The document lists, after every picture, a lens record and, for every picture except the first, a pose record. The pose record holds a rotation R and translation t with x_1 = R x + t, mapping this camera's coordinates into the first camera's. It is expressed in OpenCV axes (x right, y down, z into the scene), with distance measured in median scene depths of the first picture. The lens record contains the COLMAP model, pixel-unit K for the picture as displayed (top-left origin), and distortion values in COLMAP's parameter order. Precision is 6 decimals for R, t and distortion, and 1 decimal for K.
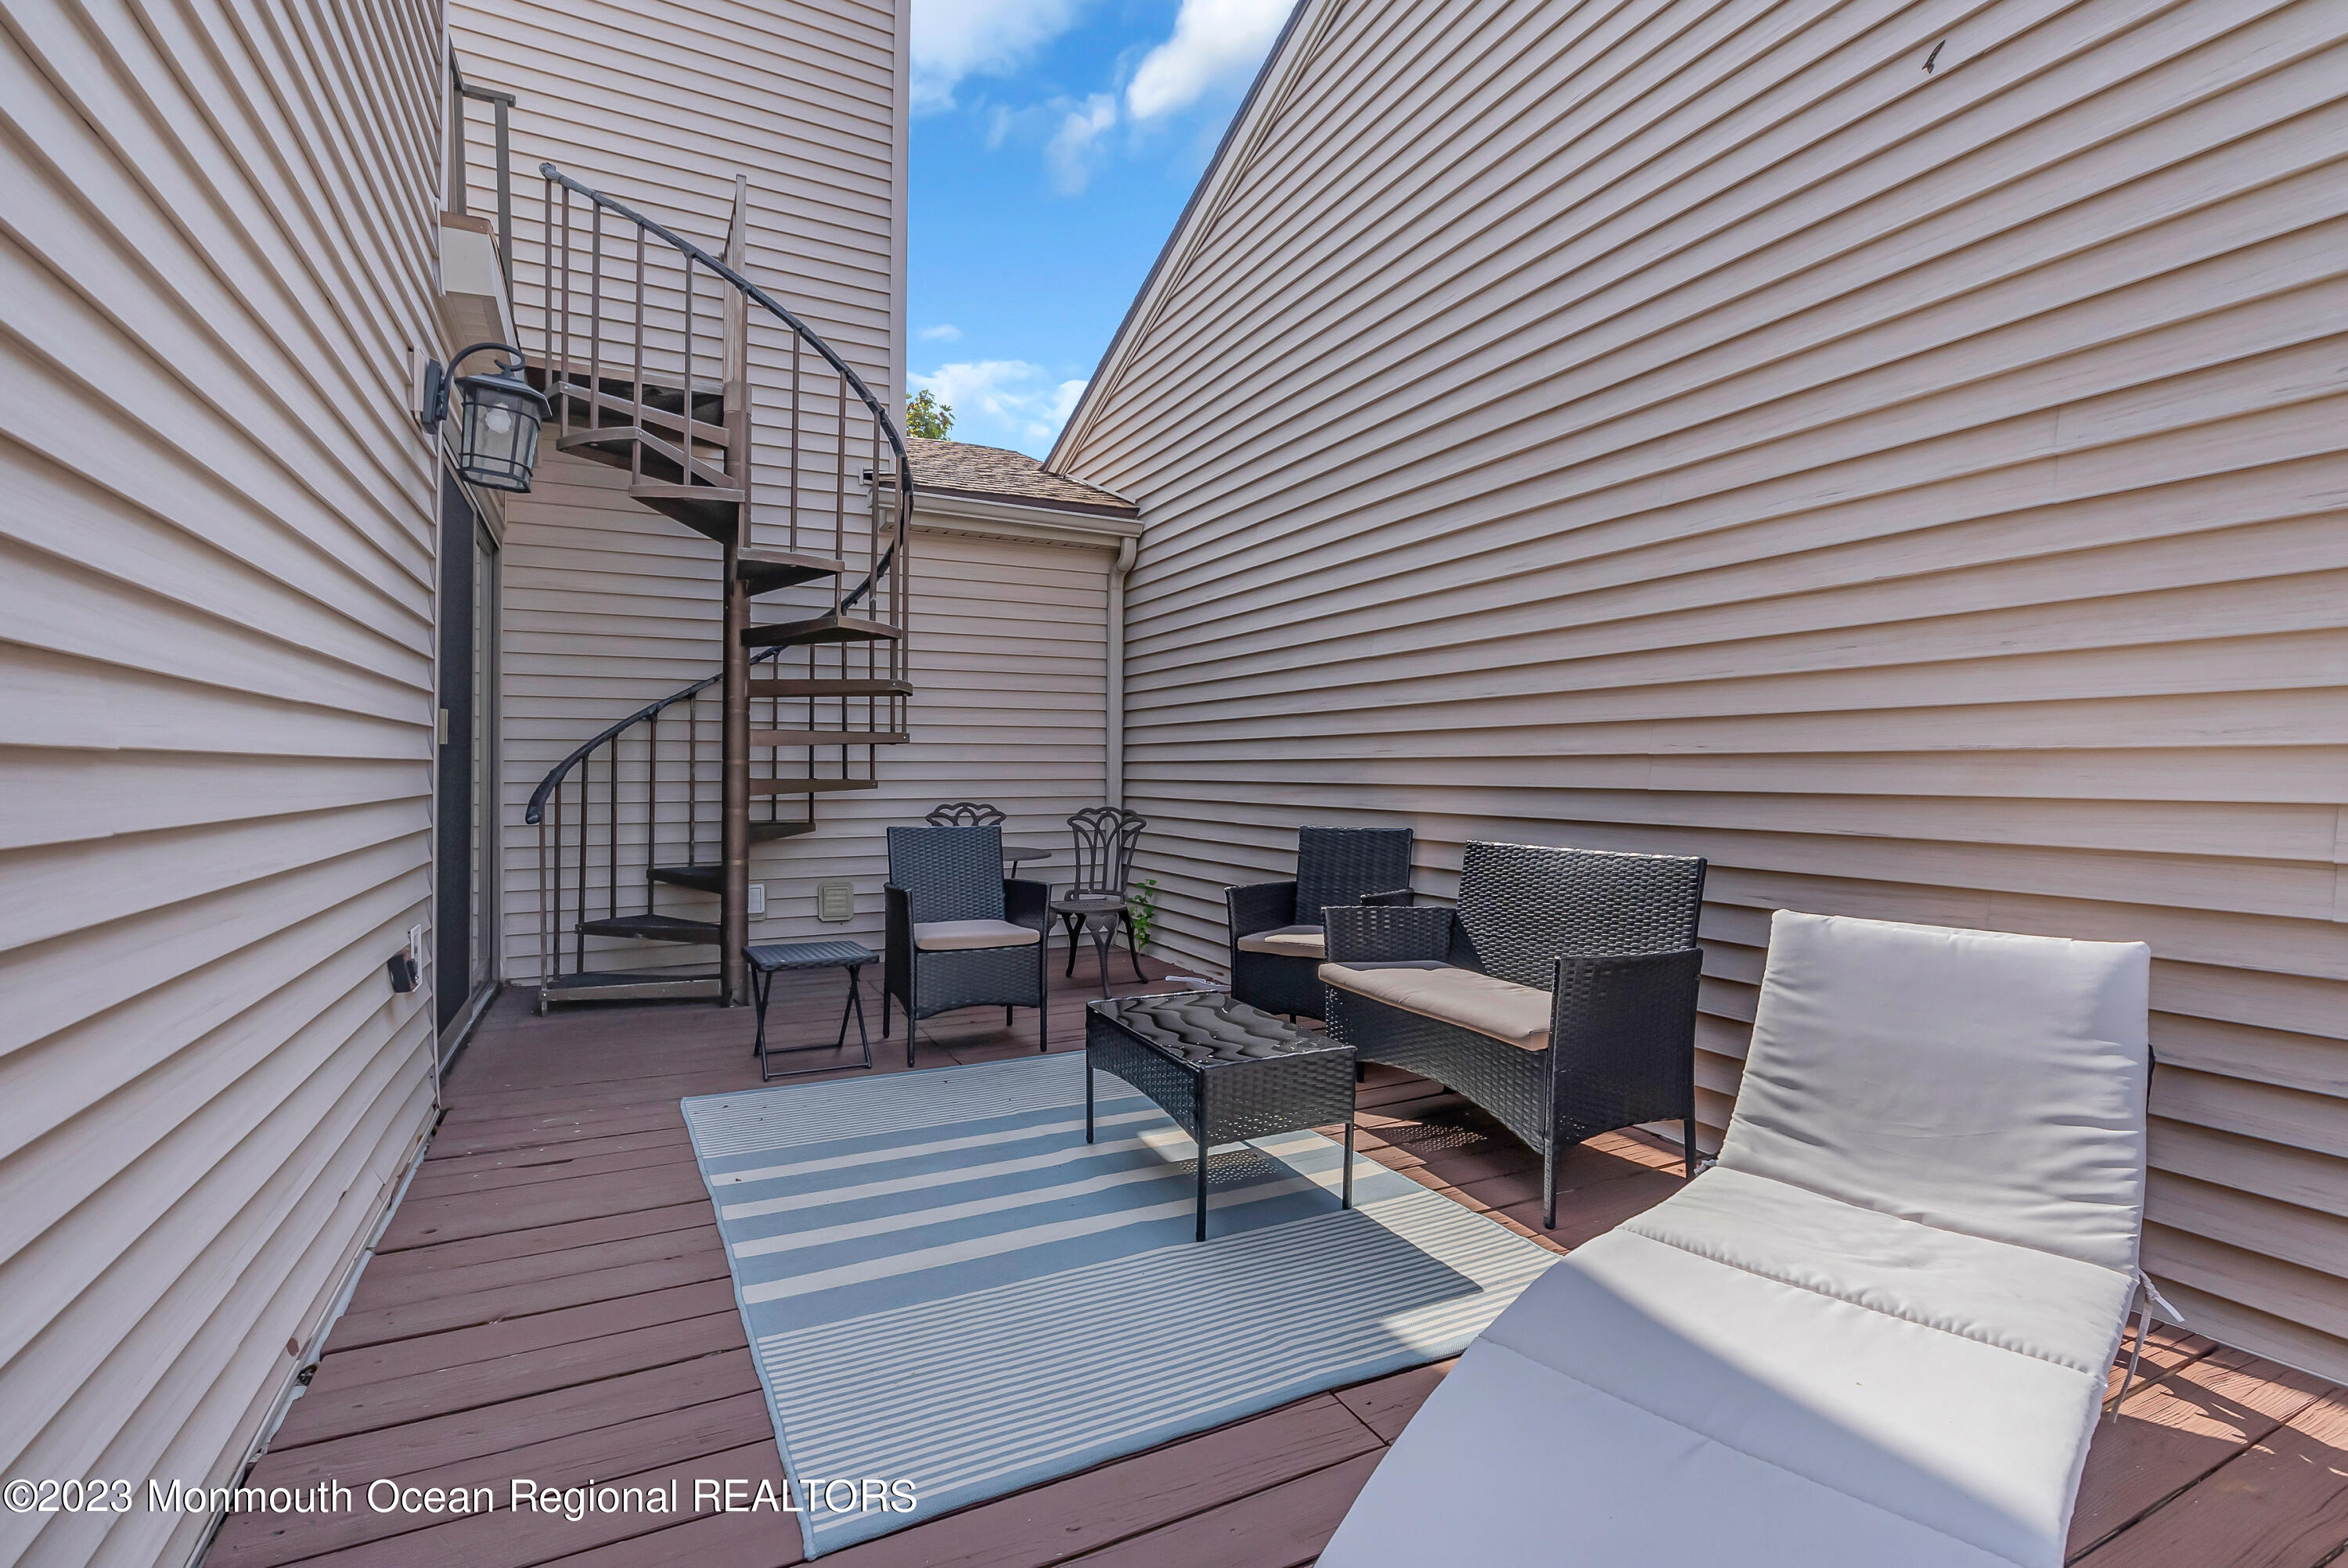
lens RADIAL K [[1059.5, 0, 1174.0], [0, 1059.5, 784.0], [0, 0, 1]] dist [-0.011868, -0.000125]
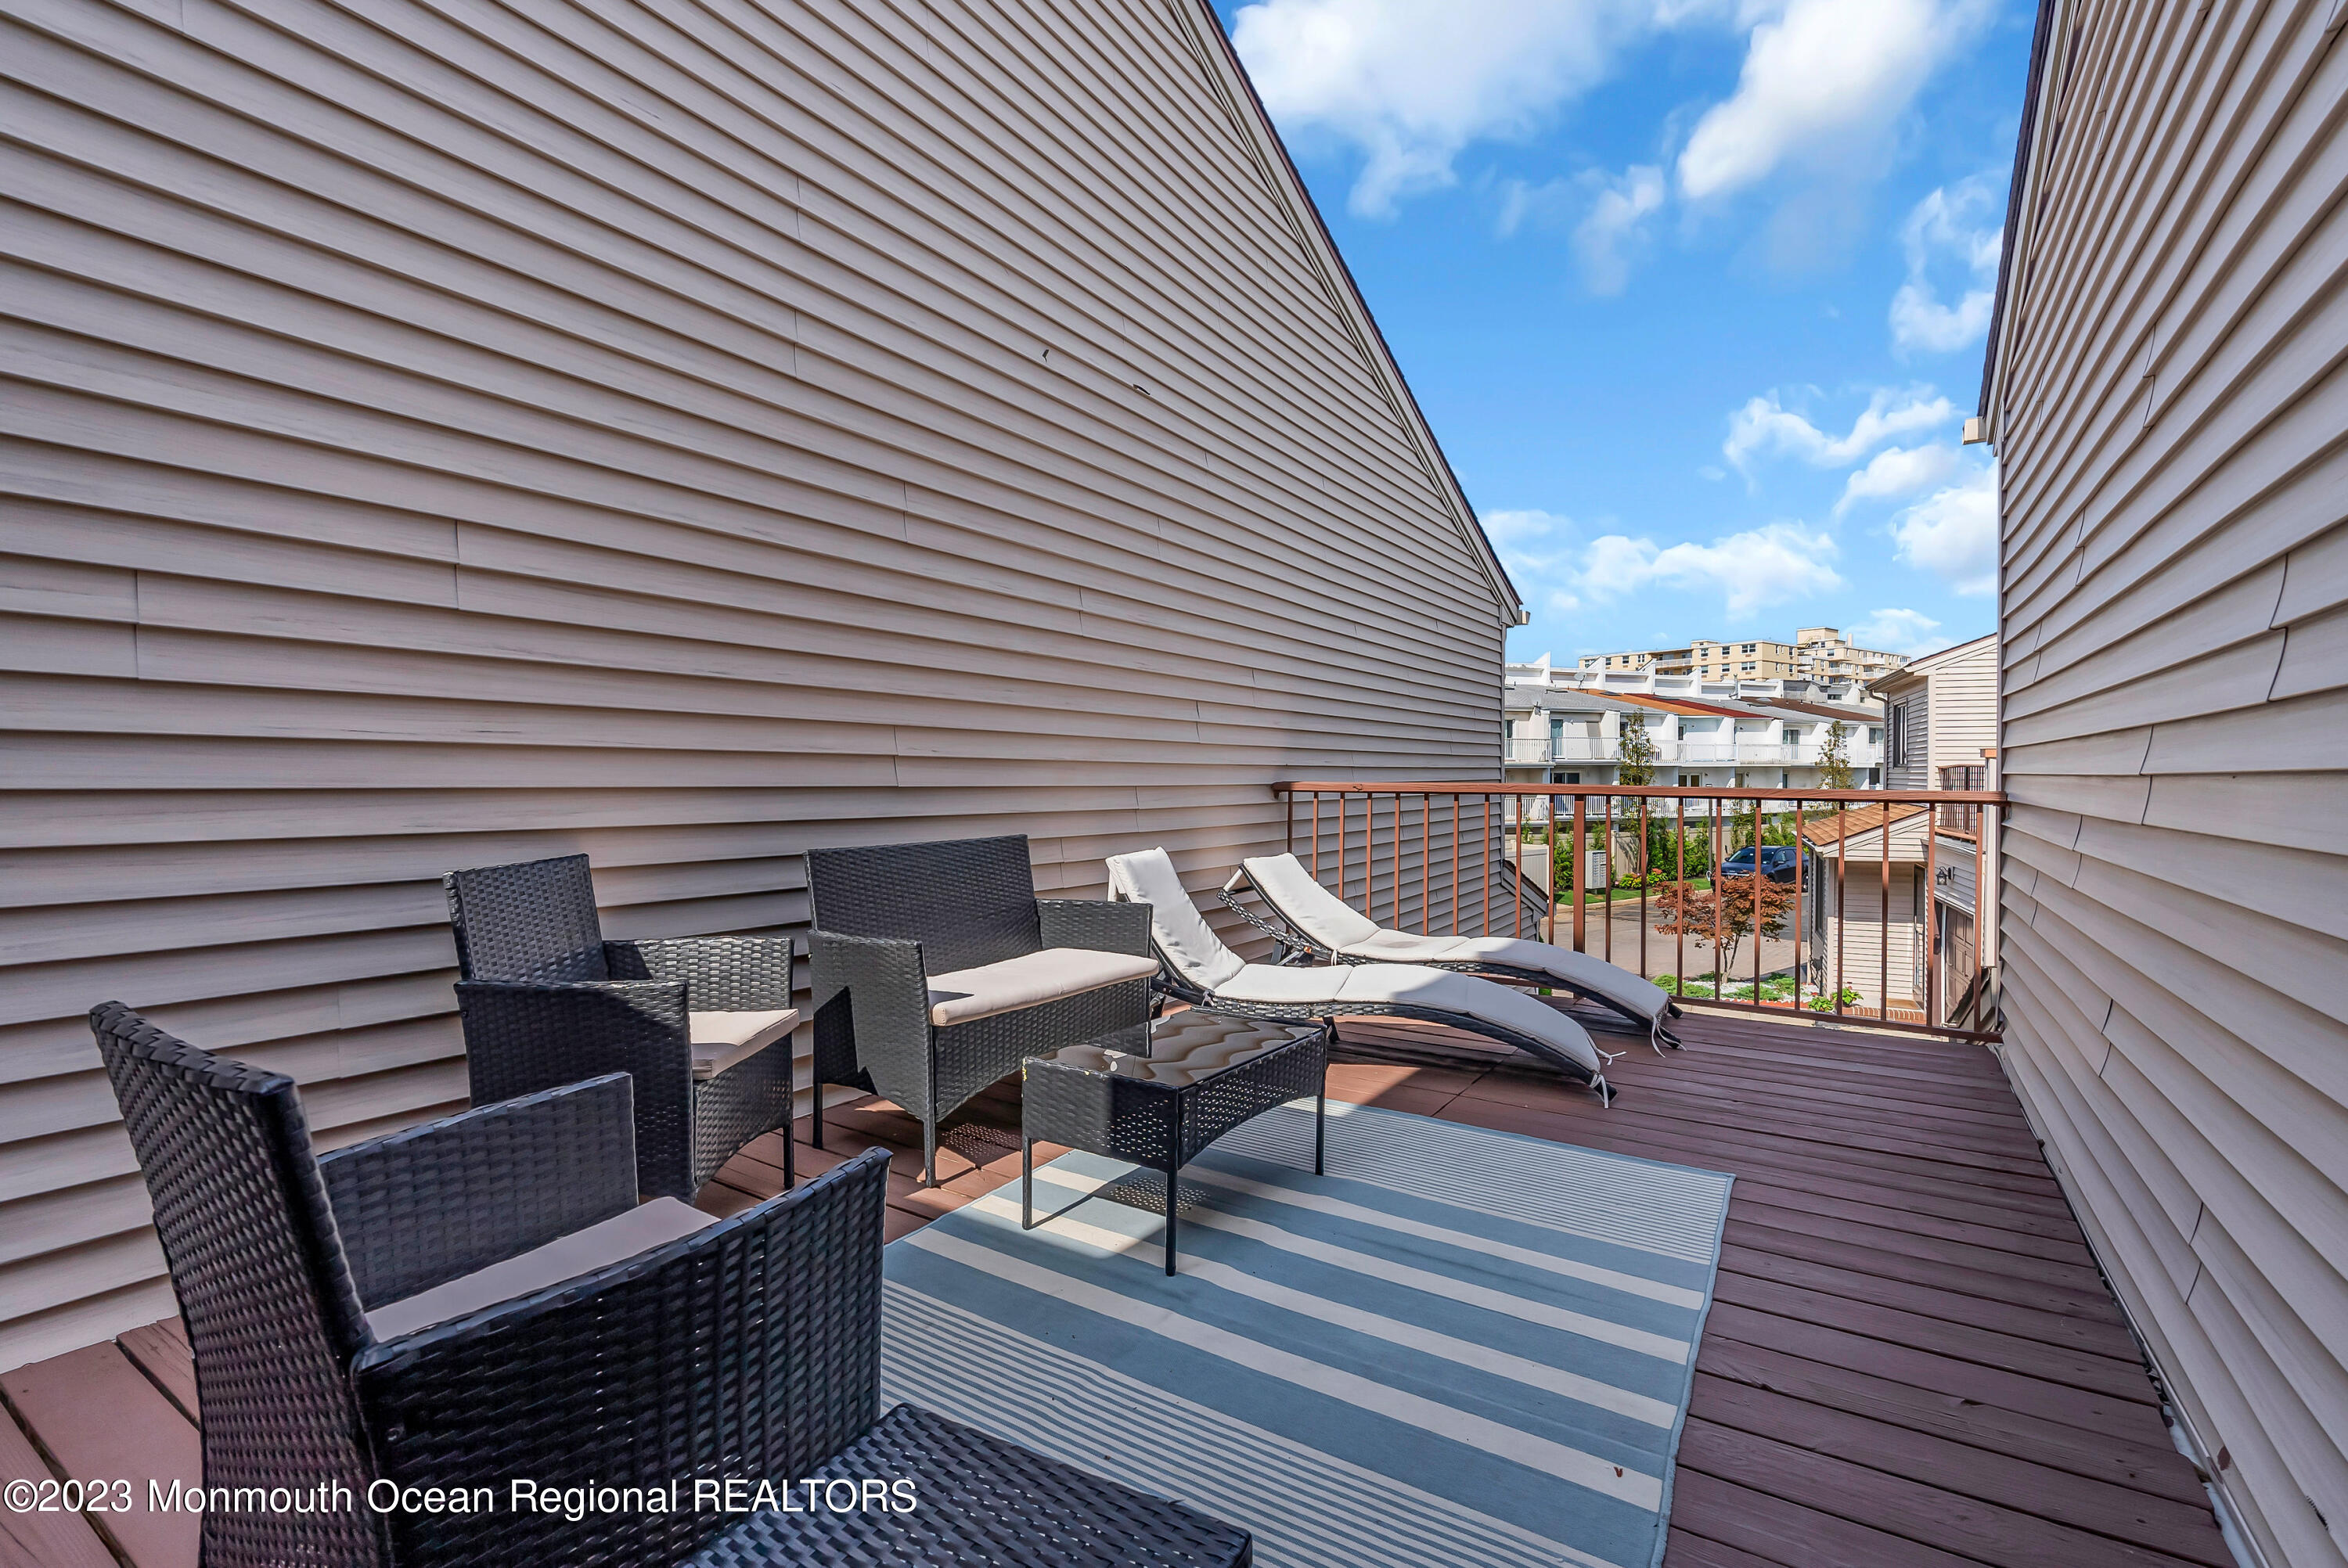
lens RADIAL K [[1059.5, 0, 1174.0], [0, 1059.5, 784.0], [0, 0, 1]] dist [-0.011868, -0.000125]
pose [[-0.497069, -0.017006, 0.867545, -0.769185], [-0.004327, 0.999844, 0.017120, -0.020754], [-0.867701, 0.004755, -0.497065, 1.458325]]
